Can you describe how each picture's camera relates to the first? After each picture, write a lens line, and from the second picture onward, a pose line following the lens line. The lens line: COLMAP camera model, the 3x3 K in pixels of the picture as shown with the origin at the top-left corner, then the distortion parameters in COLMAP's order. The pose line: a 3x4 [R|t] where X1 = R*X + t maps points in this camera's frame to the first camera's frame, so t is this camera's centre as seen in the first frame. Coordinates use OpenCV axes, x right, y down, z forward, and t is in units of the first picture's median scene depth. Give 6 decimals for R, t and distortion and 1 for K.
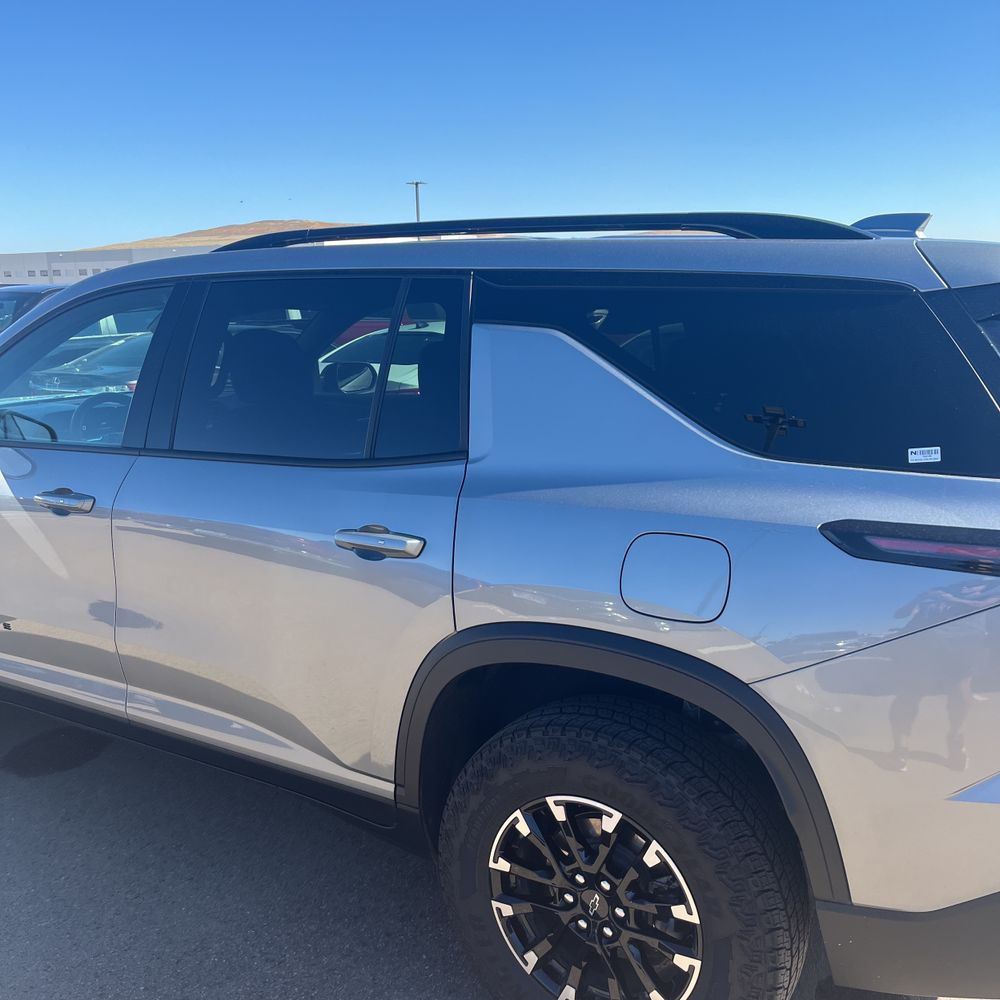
lens RADIAL K [[1014.9, 0, 499.7], [0, 1014.9, 512.1], [0, 0, 1]] dist [0.023826, 0.000000]
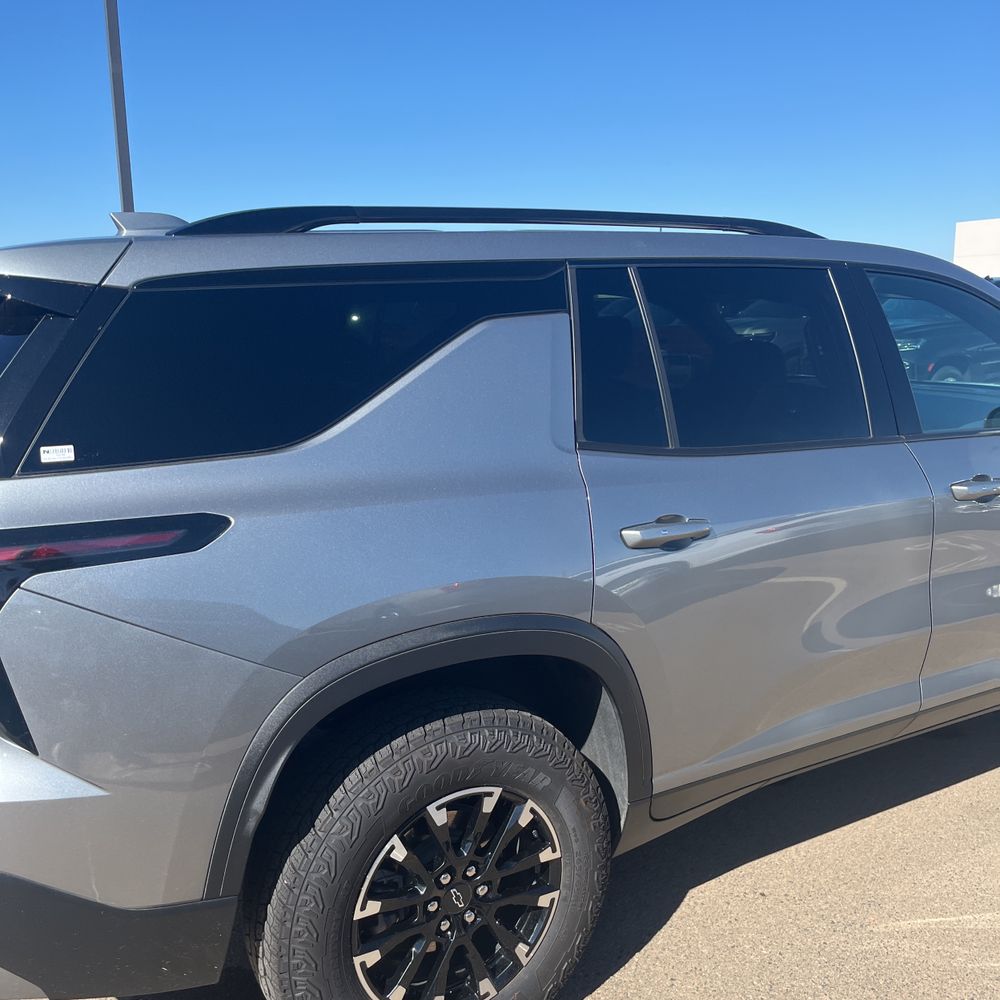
lens RADIAL K [[1014.9, 0, 499.8], [0, 1014.9, 487.8], [0, 0, 1]] dist [0.023826, 0.000000]
pose [[0.422159, -0.063316, 0.904308, -0.754976], [0.093710, 0.995262, 0.025938, -0.034540], [-0.901665, 0.073793, 0.426092, 0.502793]]
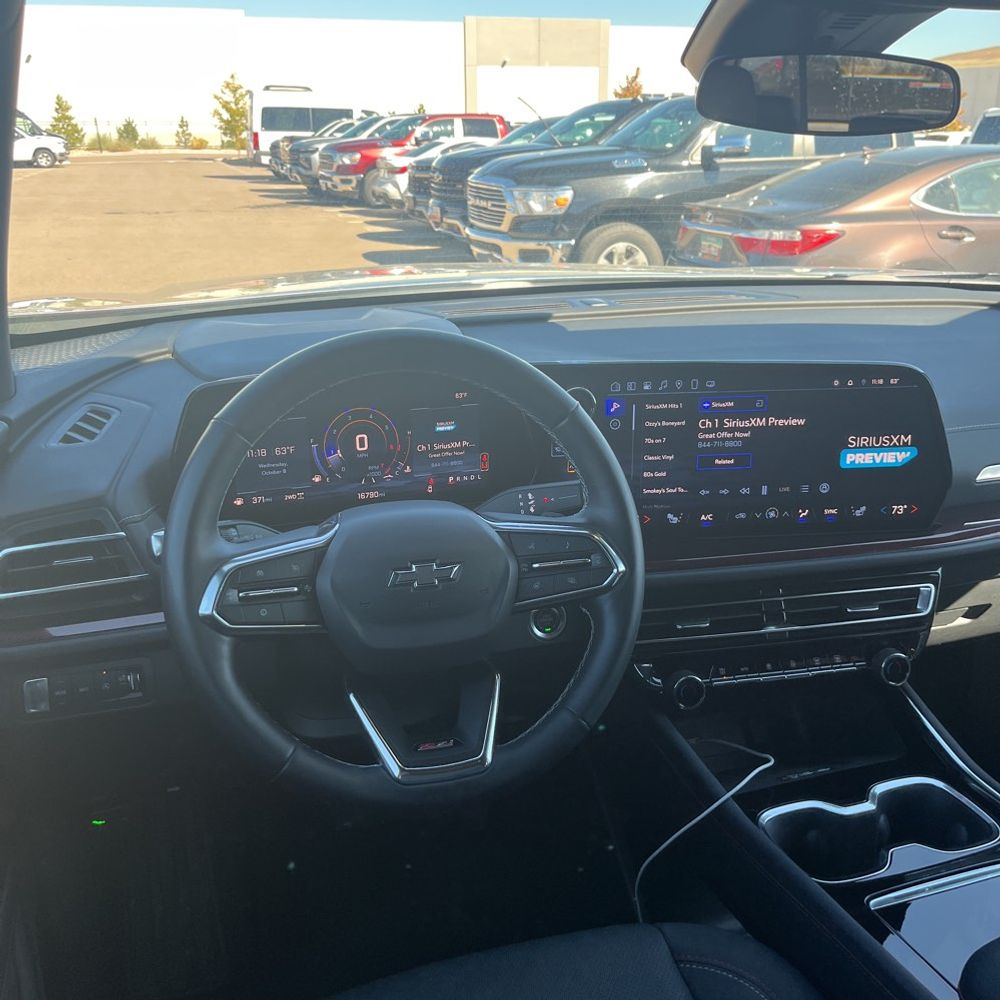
lens RADIAL K [[1014.9, 0, 502.6], [0, 1014.9, 495.5], [0, 0, 1]] dist [0.023826, 0.000000]
pose [[0.788108, 0.226228, -0.572457, -0.397824], [-0.146082, 0.972184, 0.183082, -0.199676], [0.597951, -0.060663, 0.799234, 1.355000]]
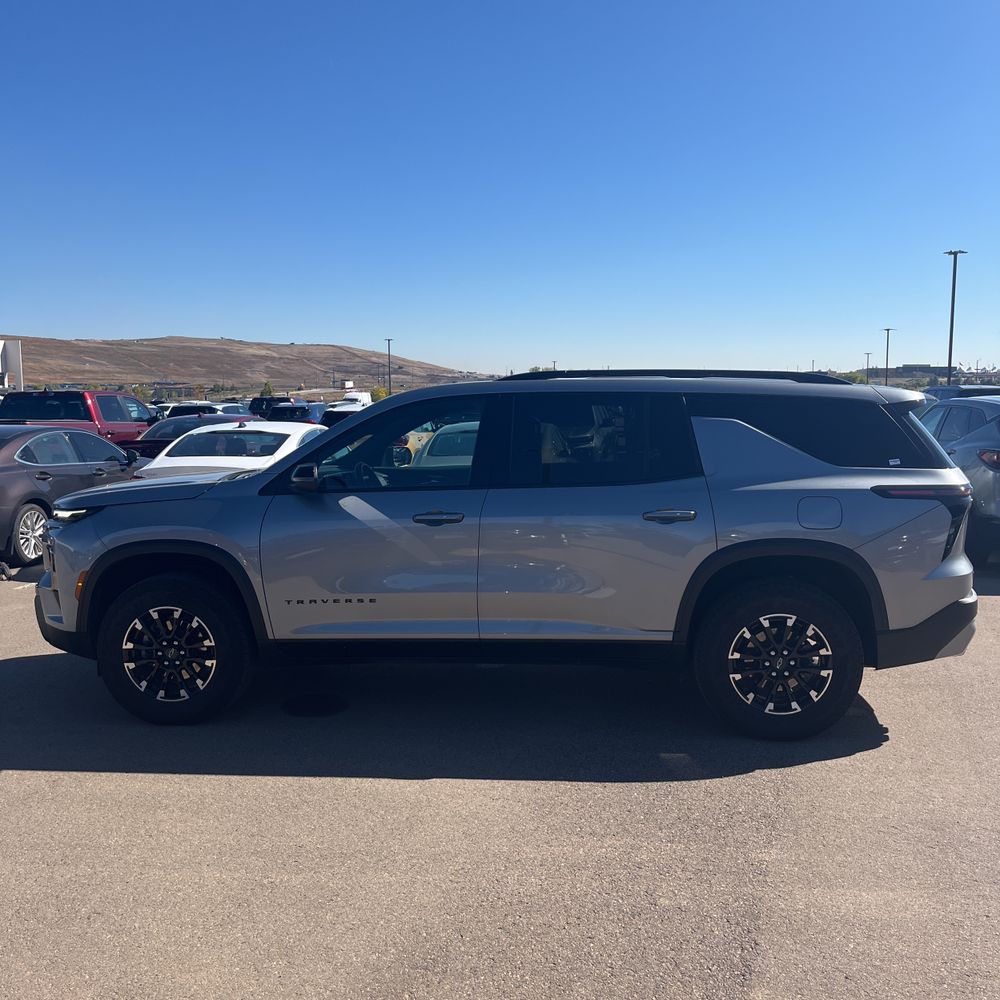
lens RADIAL K [[1014.9, 0, 529.6], [0, 1014.9, 497.4], [0, 0, 1]] dist [0.023826, 0.000000]
pose [[0.882653, -0.029200, 0.469117, -1.468653], [0.084306, 0.991718, -0.096893, 0.185211], [-0.462403, 0.125072, 0.877805, -0.809375]]
